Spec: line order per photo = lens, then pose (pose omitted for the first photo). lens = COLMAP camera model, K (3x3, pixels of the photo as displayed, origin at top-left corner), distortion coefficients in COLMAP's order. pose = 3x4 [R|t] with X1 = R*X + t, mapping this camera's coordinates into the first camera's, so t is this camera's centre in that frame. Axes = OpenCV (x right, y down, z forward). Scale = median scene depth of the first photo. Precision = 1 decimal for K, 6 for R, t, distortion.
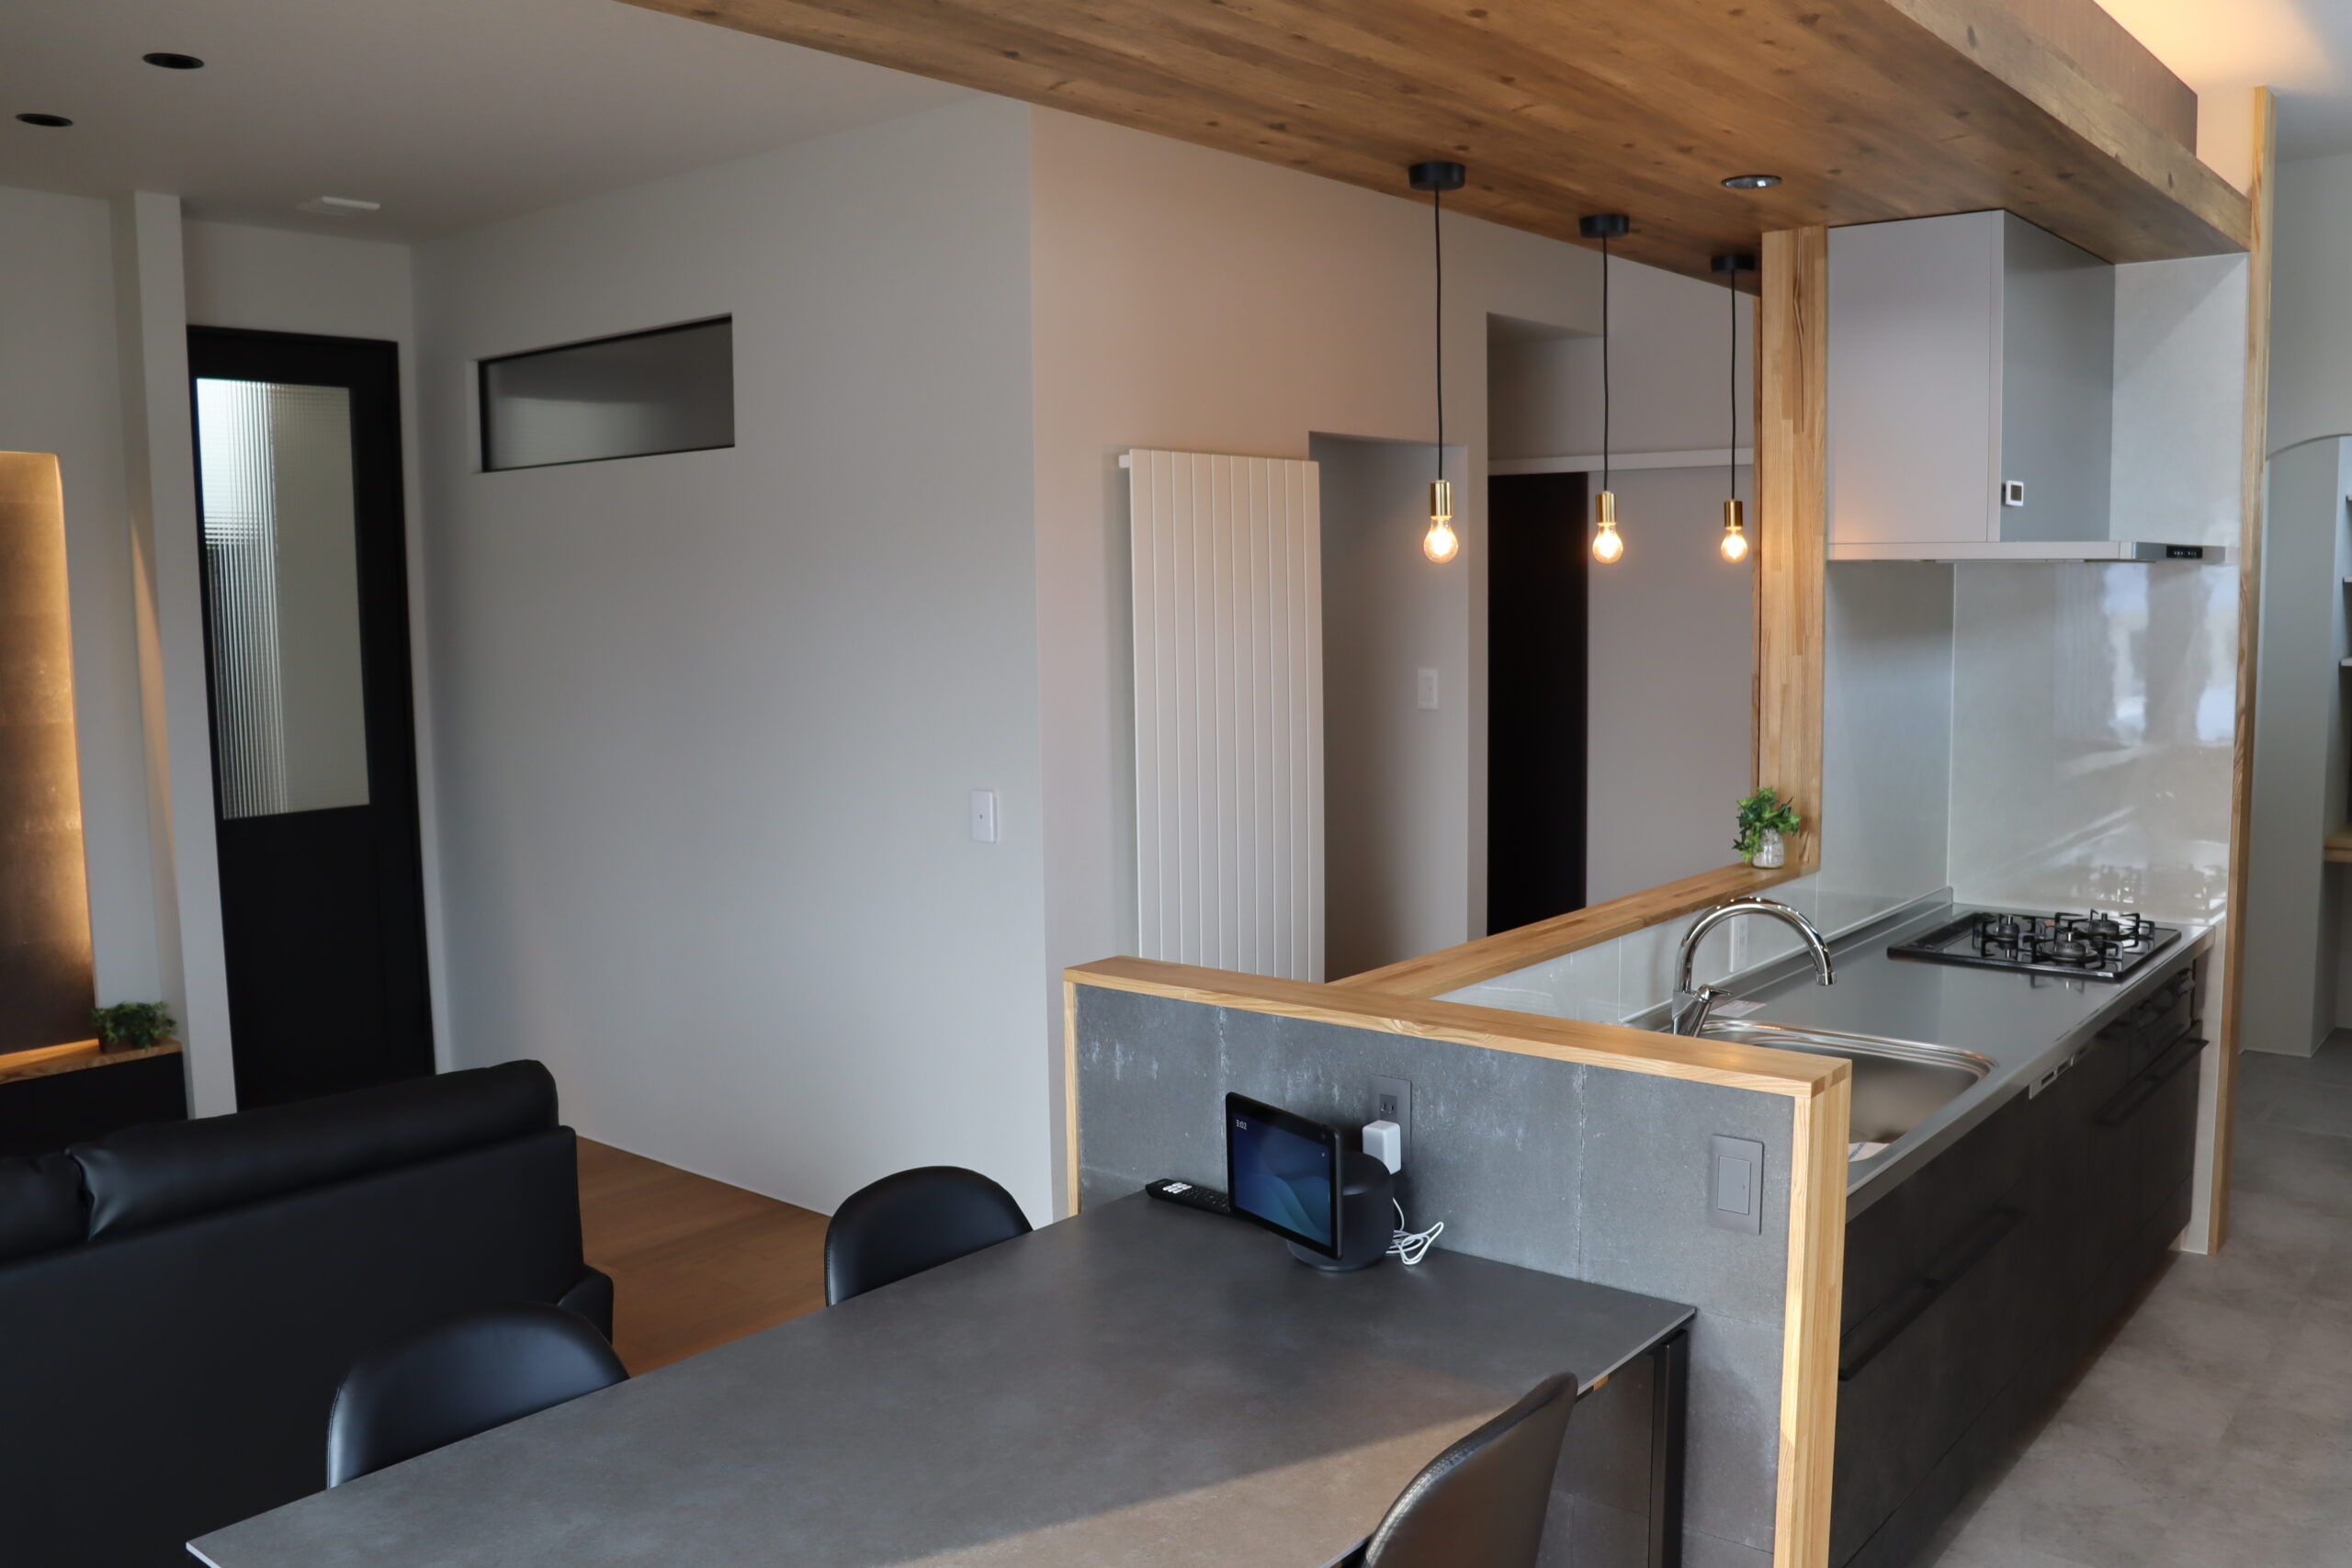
lens RADIAL K [[1936.2, 0, 1176.0], [0, 1936.2, 784.0], [0, 0, 1]] dist [-0.172817, 0.145930]
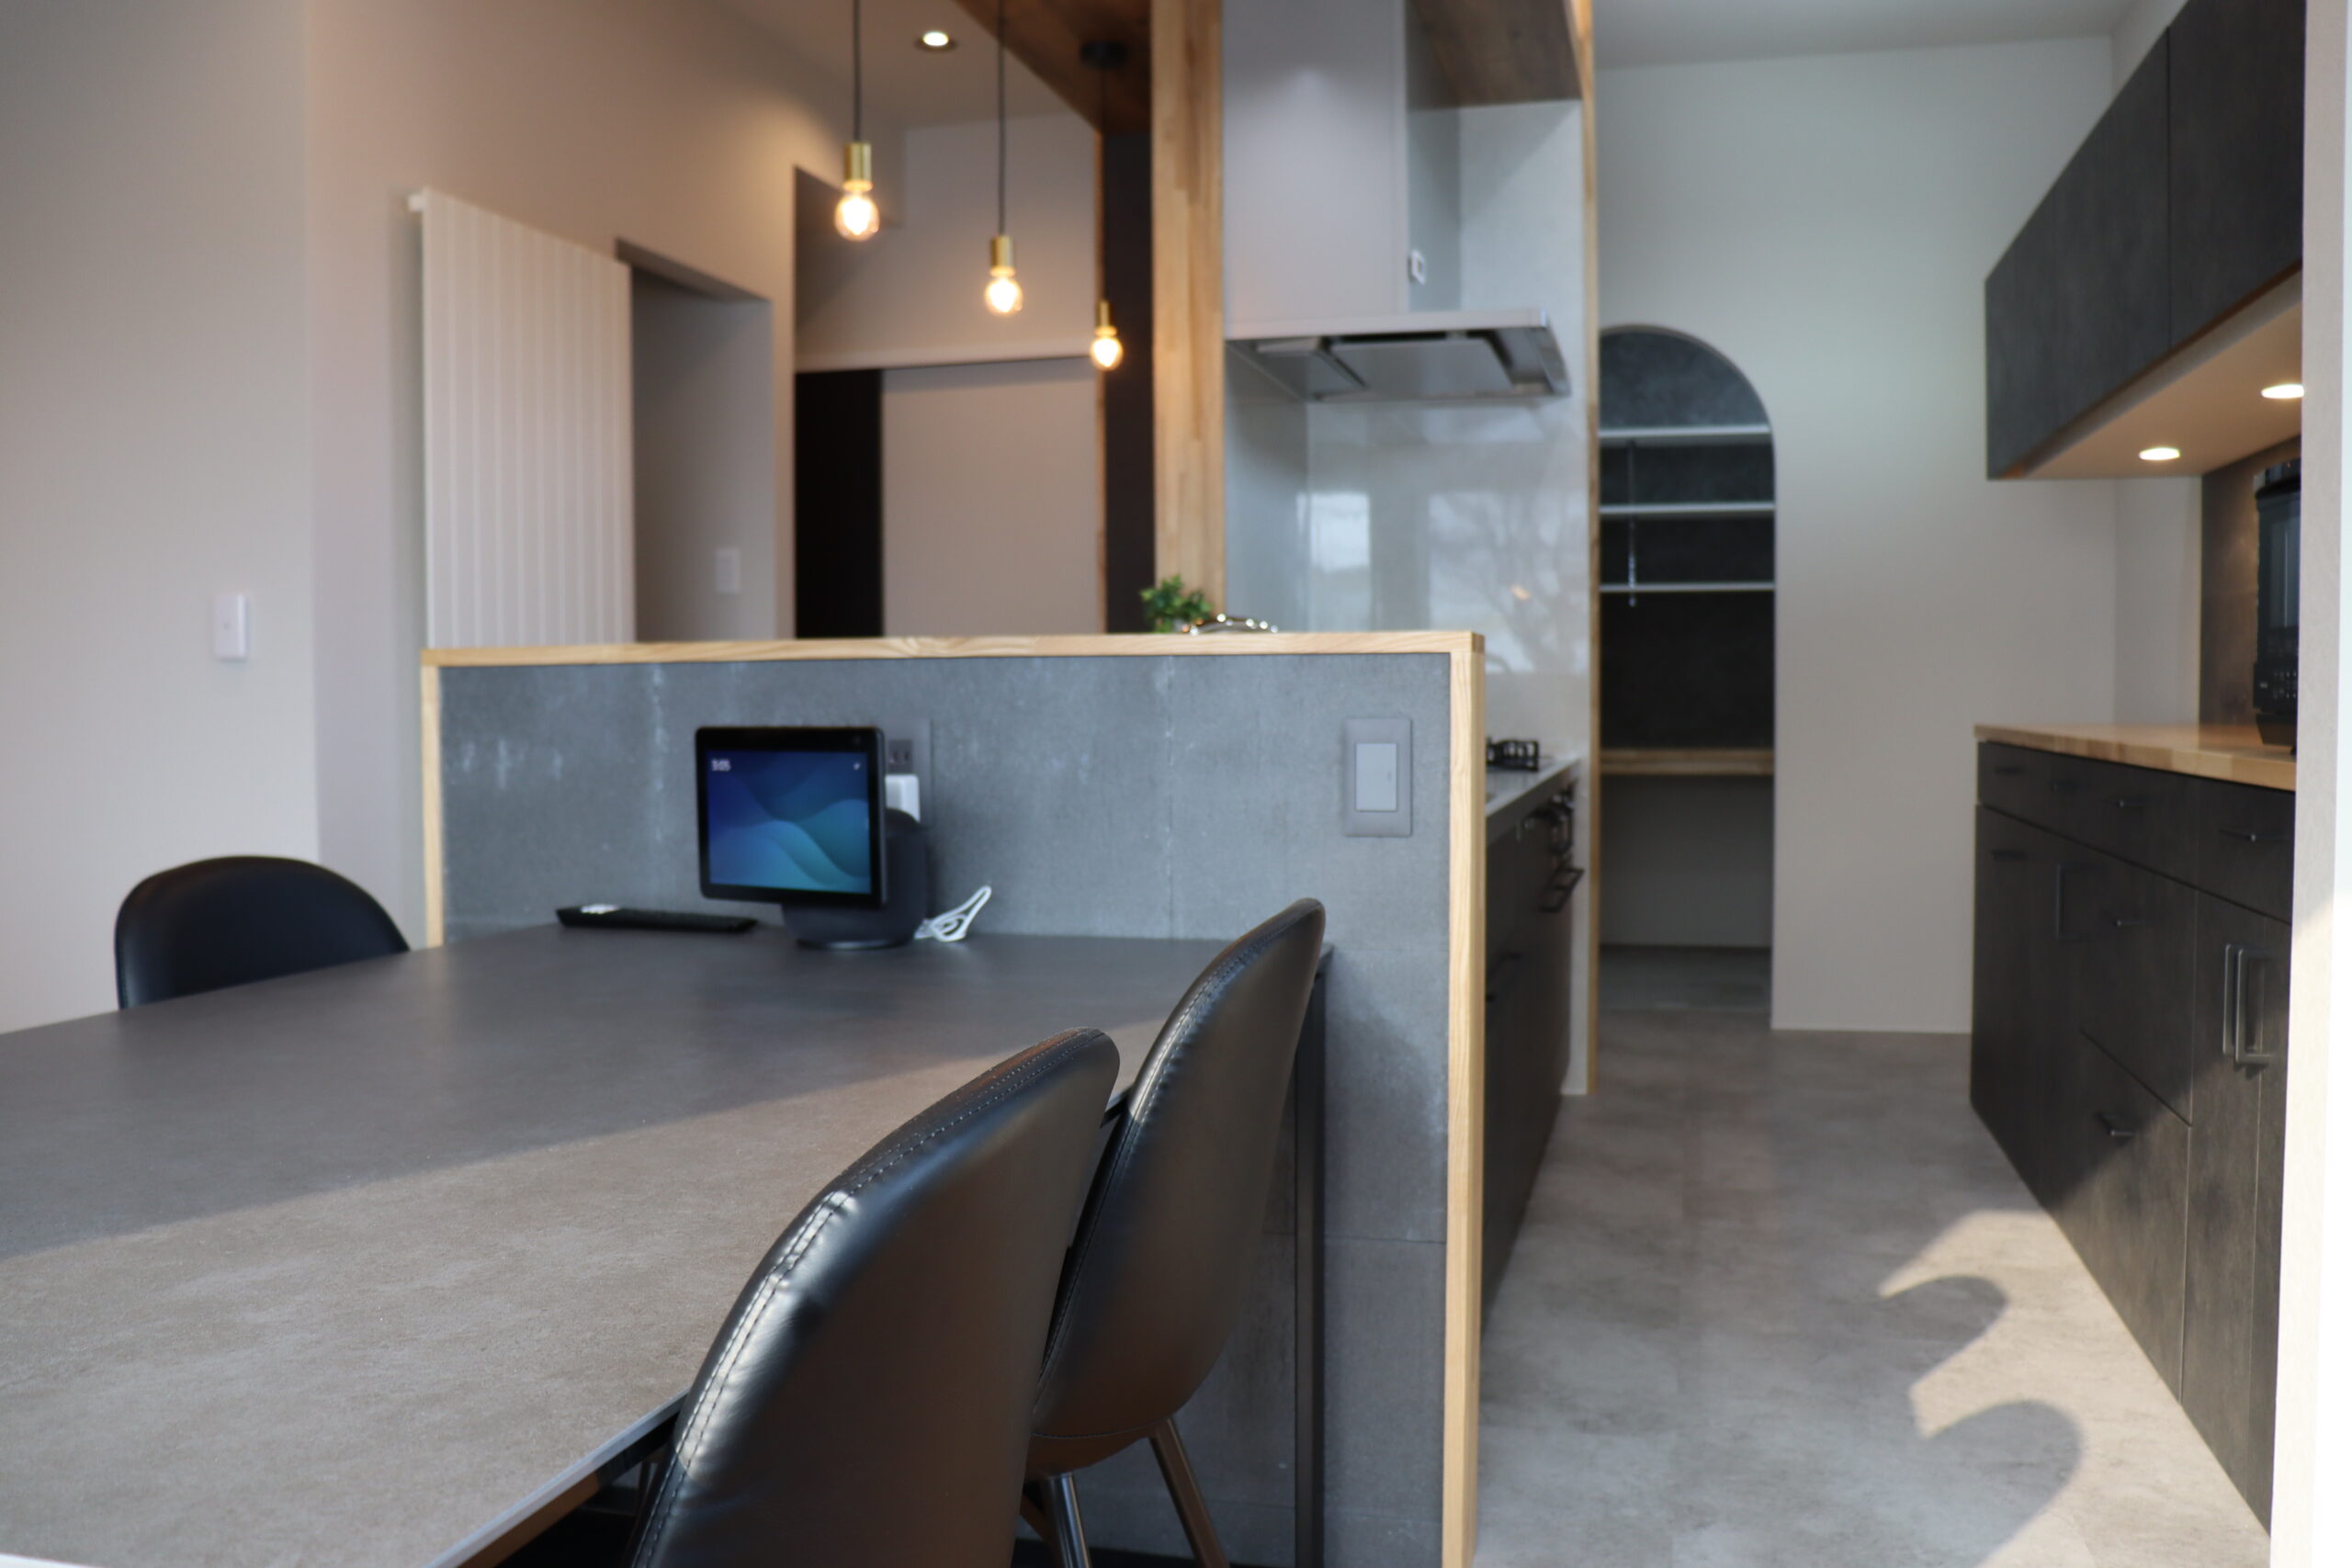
lens RADIAL K [[1936.2, 0, 1176.0], [0, 1936.2, 784.0], [0, 0, 1]] dist [-0.172817, 0.145930]
pose [[0.908817, -0.011231, 0.417043, -0.103460], [0.036472, 0.997949, -0.052606, 0.207186], [-0.415597, 0.063019, 0.907363, 0.234155]]
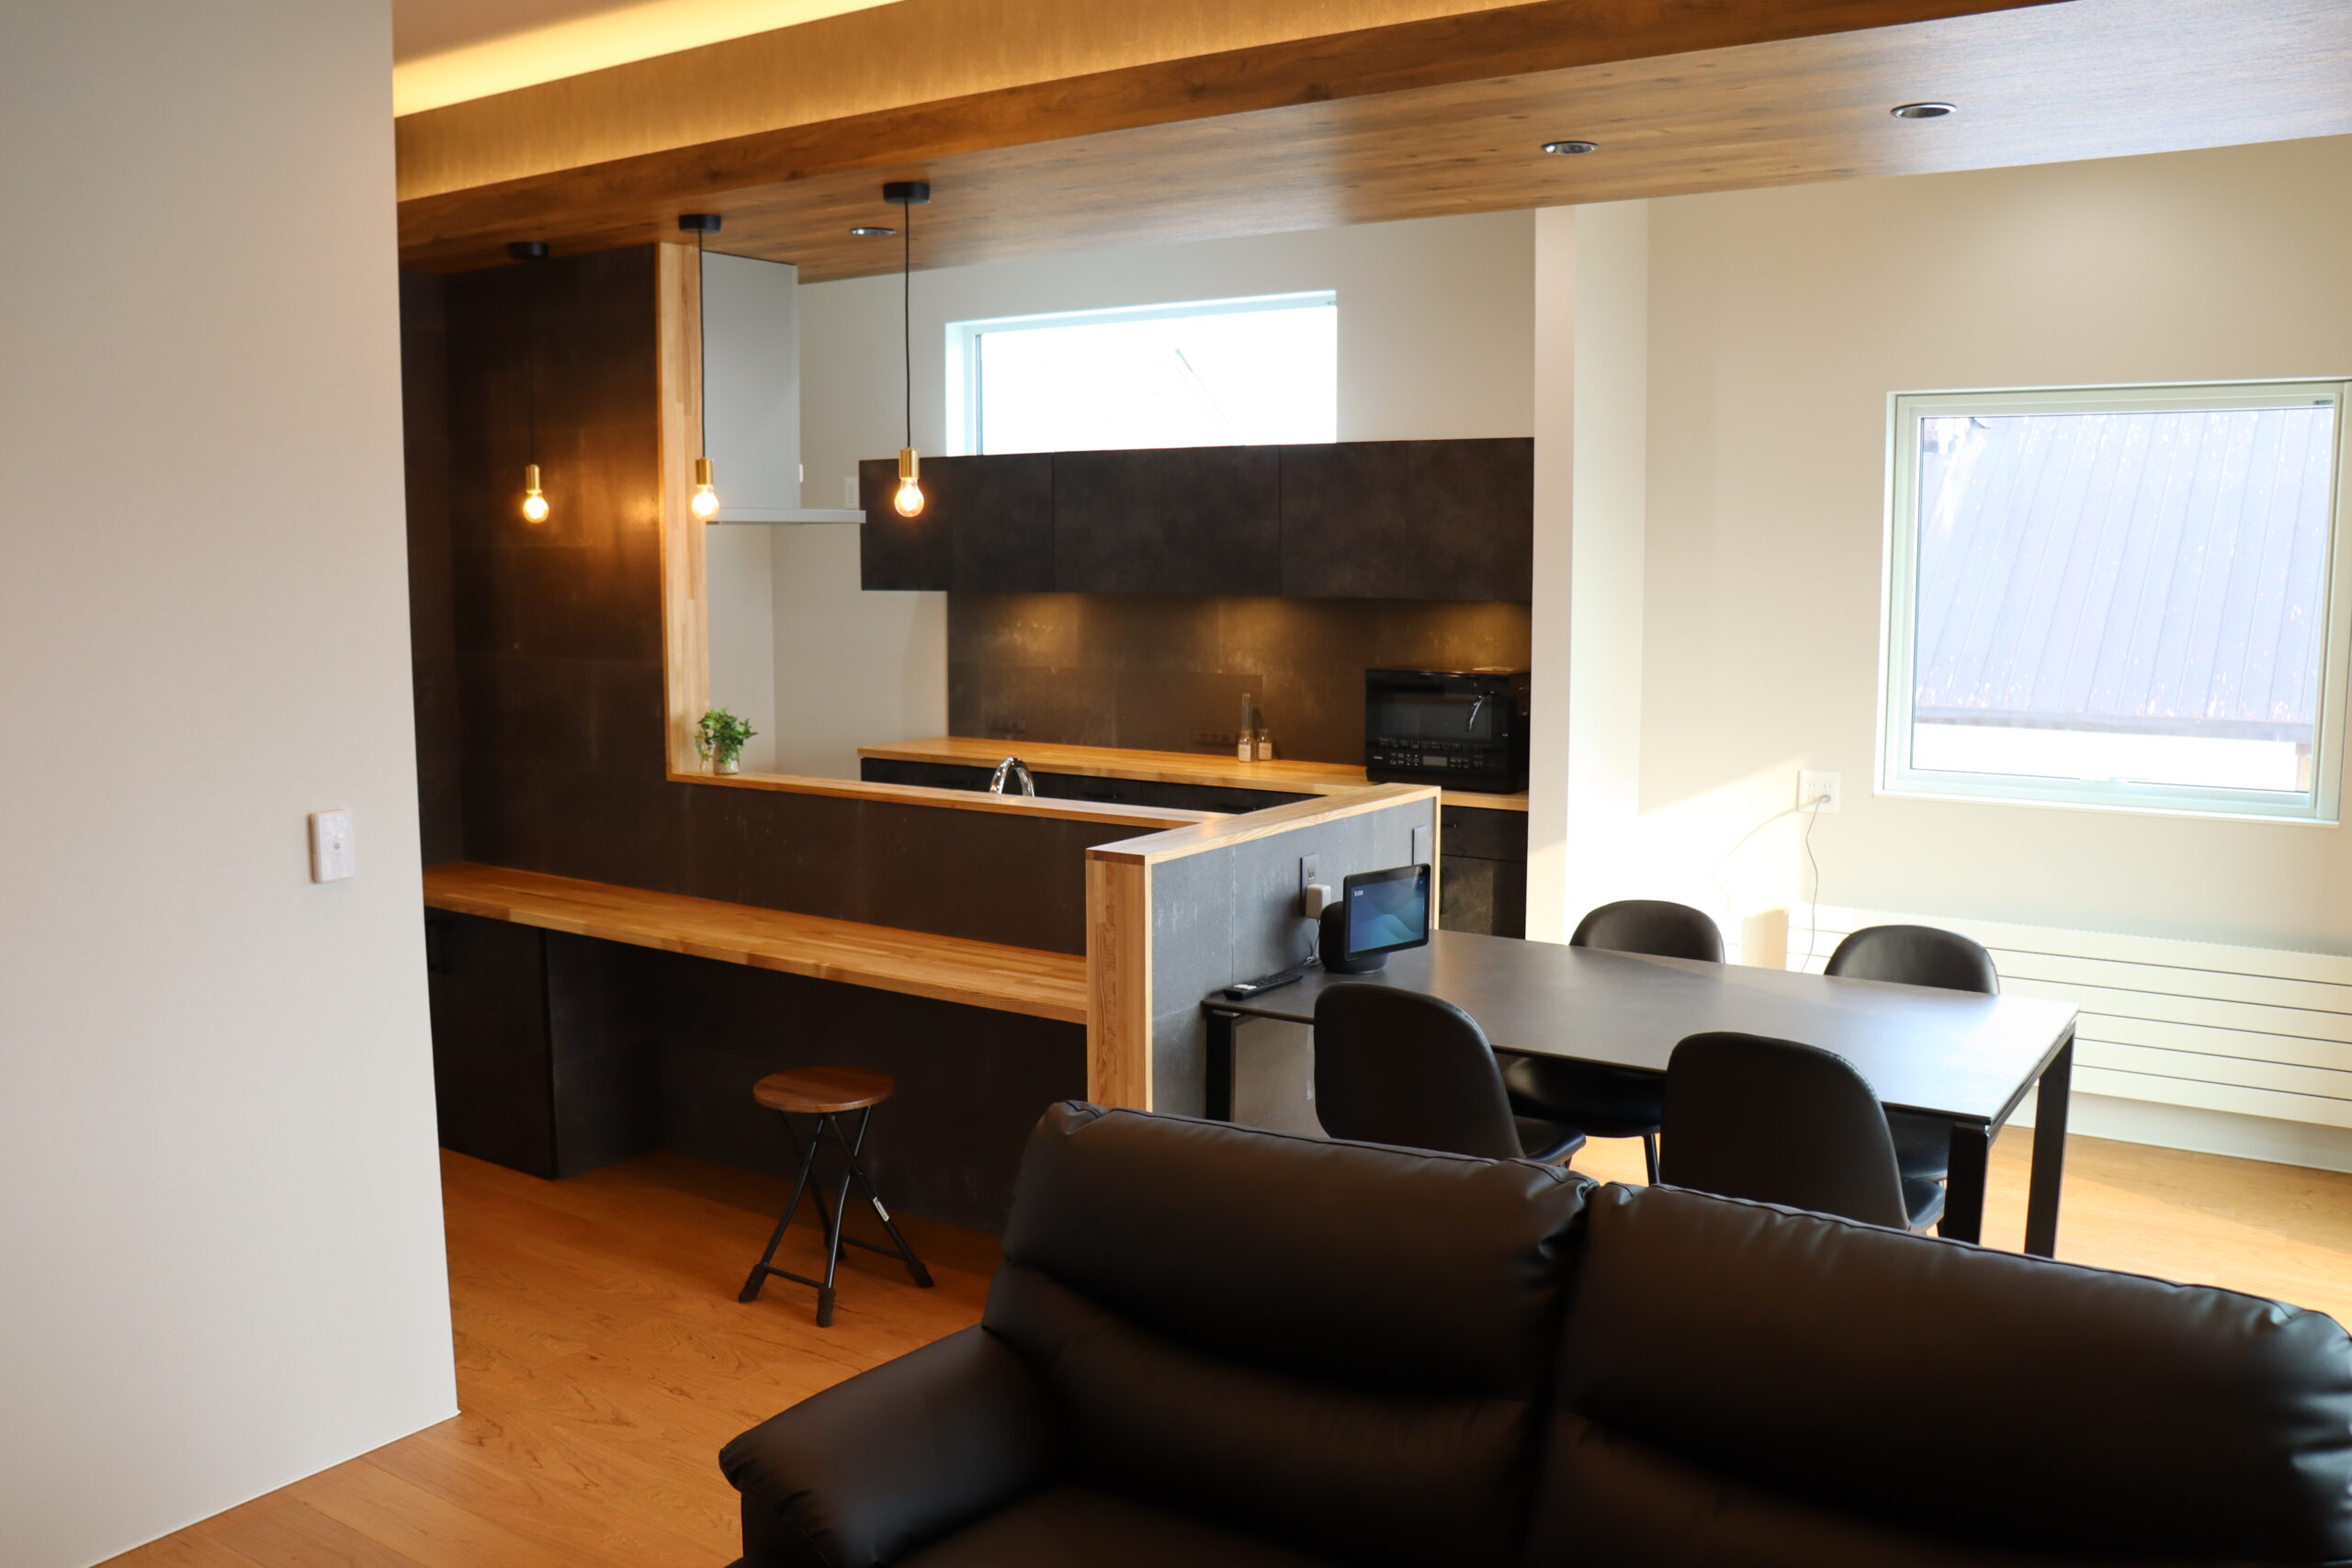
lens RADIAL K [[1936.2, 0, 1176.0], [0, 1936.2, 784.0], [0, 0, 1]] dist [-0.172817, 0.145930]
pose [[-0.086594, -0.107202, 0.990459, -1.289053], [0.101491, 0.988072, 0.115816, -0.085802], [-0.991061, 0.110552, -0.074681, 1.122644]]
